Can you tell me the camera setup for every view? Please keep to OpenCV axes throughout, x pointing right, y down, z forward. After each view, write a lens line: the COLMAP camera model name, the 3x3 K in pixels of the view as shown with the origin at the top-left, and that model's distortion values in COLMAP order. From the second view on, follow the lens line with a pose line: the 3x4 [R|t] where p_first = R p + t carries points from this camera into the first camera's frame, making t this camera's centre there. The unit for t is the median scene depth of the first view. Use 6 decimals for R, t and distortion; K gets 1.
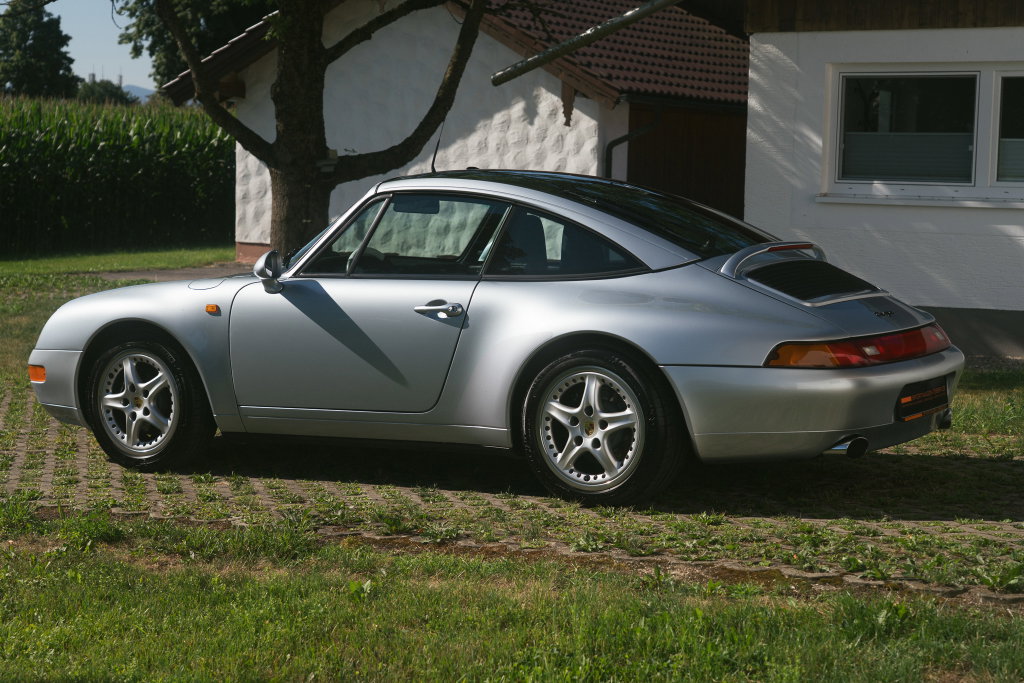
lens RADIAL K [[1872.2, 0, 512.5], [0, 1872.2, 347.1], [0, 0, 1]] dist [0.092058, 0.000000]
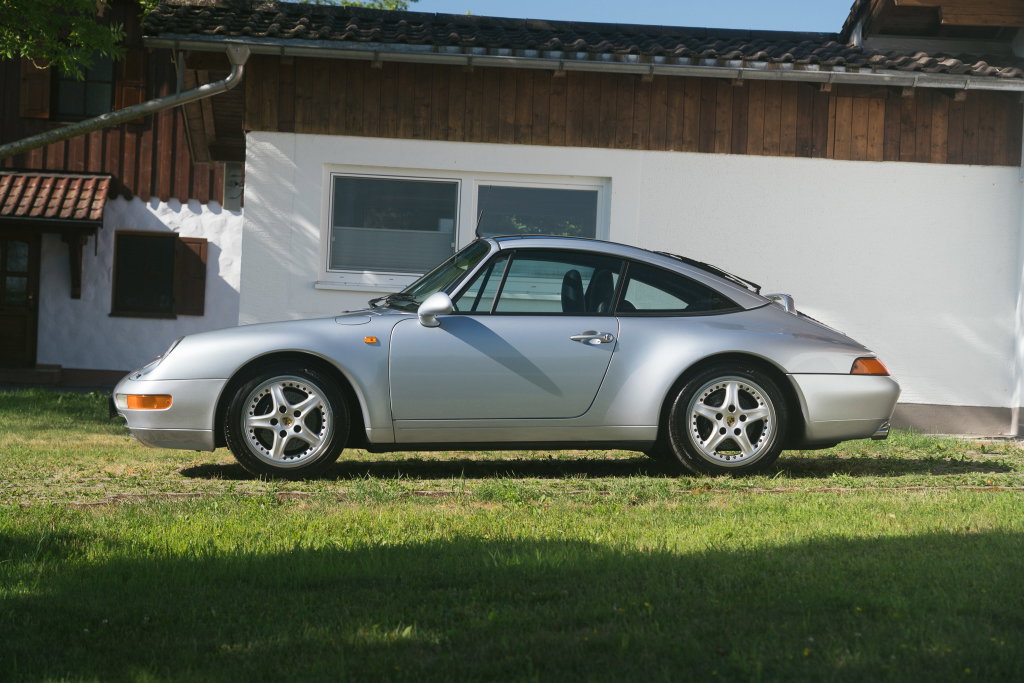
lens RADIAL K [[2283.6, 0, 474.7], [0, 2283.6, 307.6], [0, 0, 1]] dist [0.176463, 0.000000]
pose [[0.810171, 0.023339, 0.585729, -1.093064], [0.029784, 0.996278, -0.080894, 0.089905], [-0.585437, 0.082983, 0.806460, -0.255722]]
